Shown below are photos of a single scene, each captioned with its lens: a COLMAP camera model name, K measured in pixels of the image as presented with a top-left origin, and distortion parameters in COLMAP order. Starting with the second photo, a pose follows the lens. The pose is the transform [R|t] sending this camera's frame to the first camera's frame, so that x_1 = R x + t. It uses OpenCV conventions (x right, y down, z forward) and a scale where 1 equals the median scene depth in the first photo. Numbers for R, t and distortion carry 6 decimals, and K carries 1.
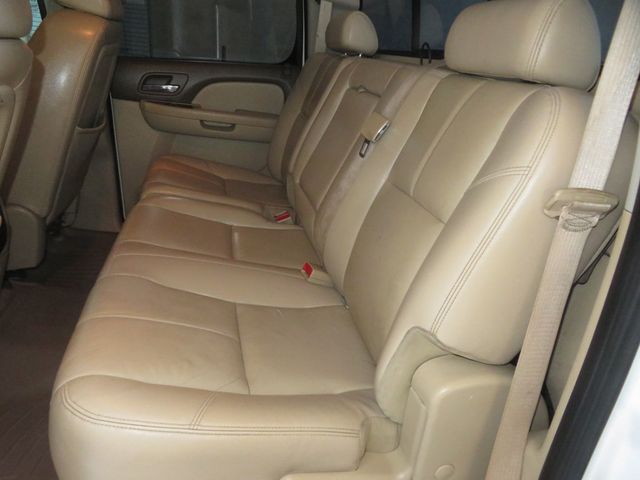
lens RADIAL K [[455.0, 0, 320.6], [0, 455.0, 238.4], [0, 0, 1]] dist [-0.008999, 0.007964]
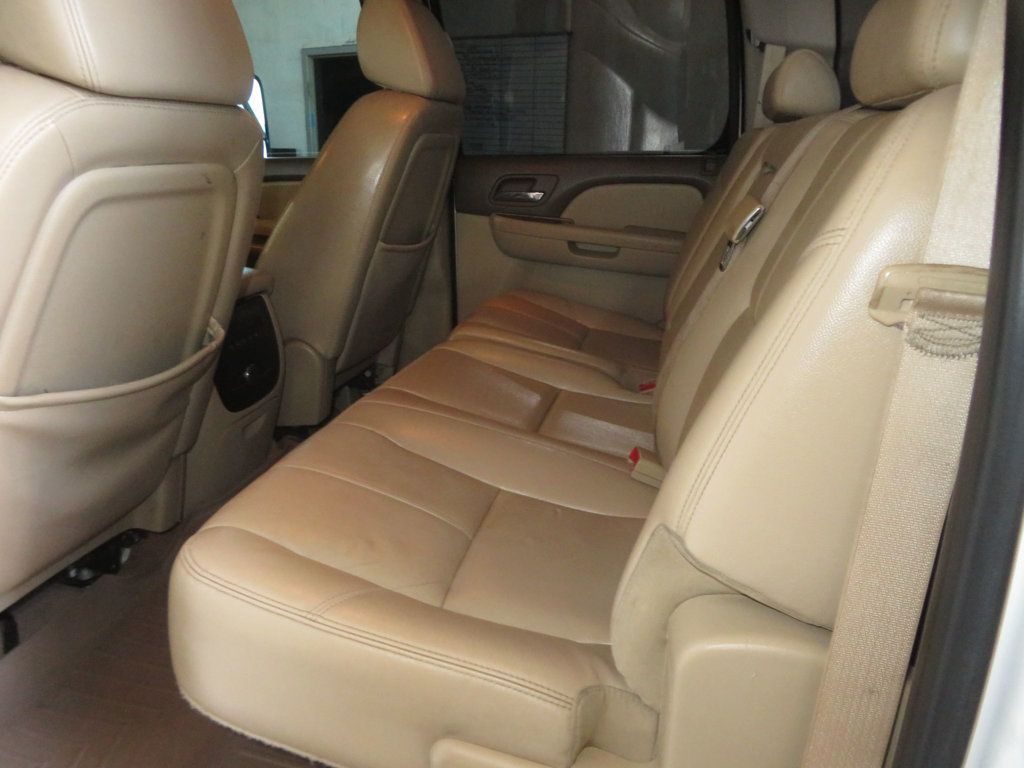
lens RADIAL K [[728.4, 0, 514.1], [0, 728.4, 384.7], [0, 0, 1]] dist [-0.008892, 0.000865]
pose [[0.902886, 0.068838, -0.424332, 0.211409], [-0.109269, 0.991425, -0.071666, 0.054092], [0.415760, 0.111073, 0.902666, 0.045174]]
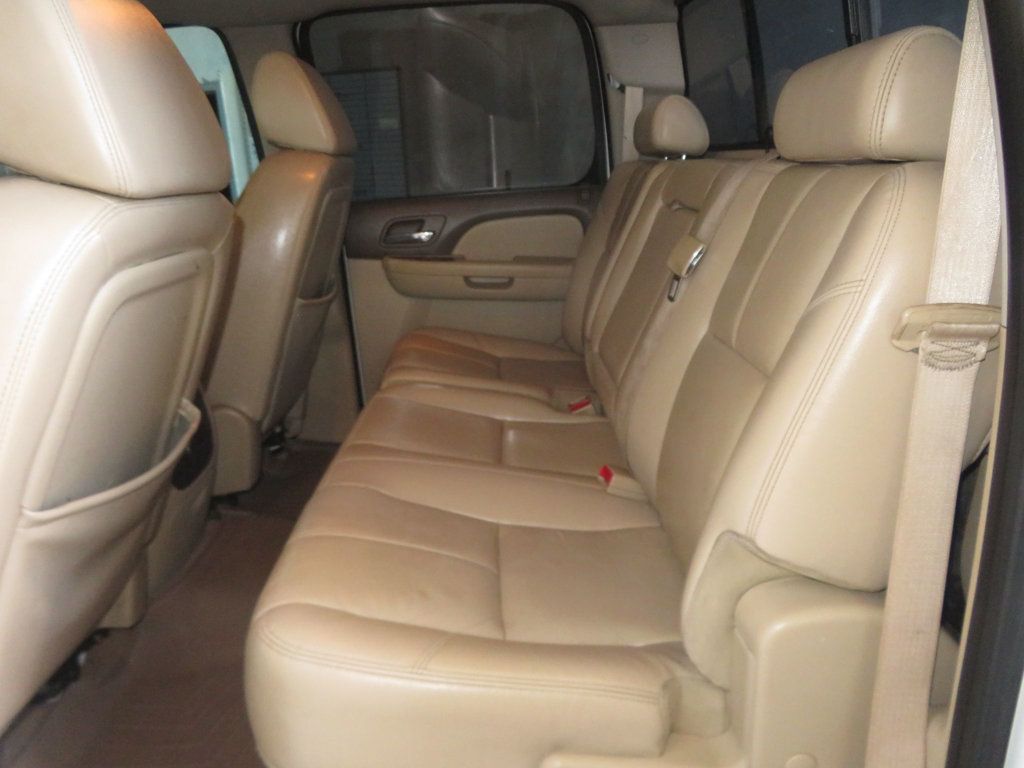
lens RADIAL K [[727.9, 0, 512.9], [0, 727.9, 381.4], [0, 0, 1]] dist [-0.008999, 0.007964]
pose [[0.971991, -0.062896, -0.226444, 0.080980], [0.038445, 0.993097, -0.110820, 0.041612], [0.231851, 0.099010, 0.967699, -0.073232]]
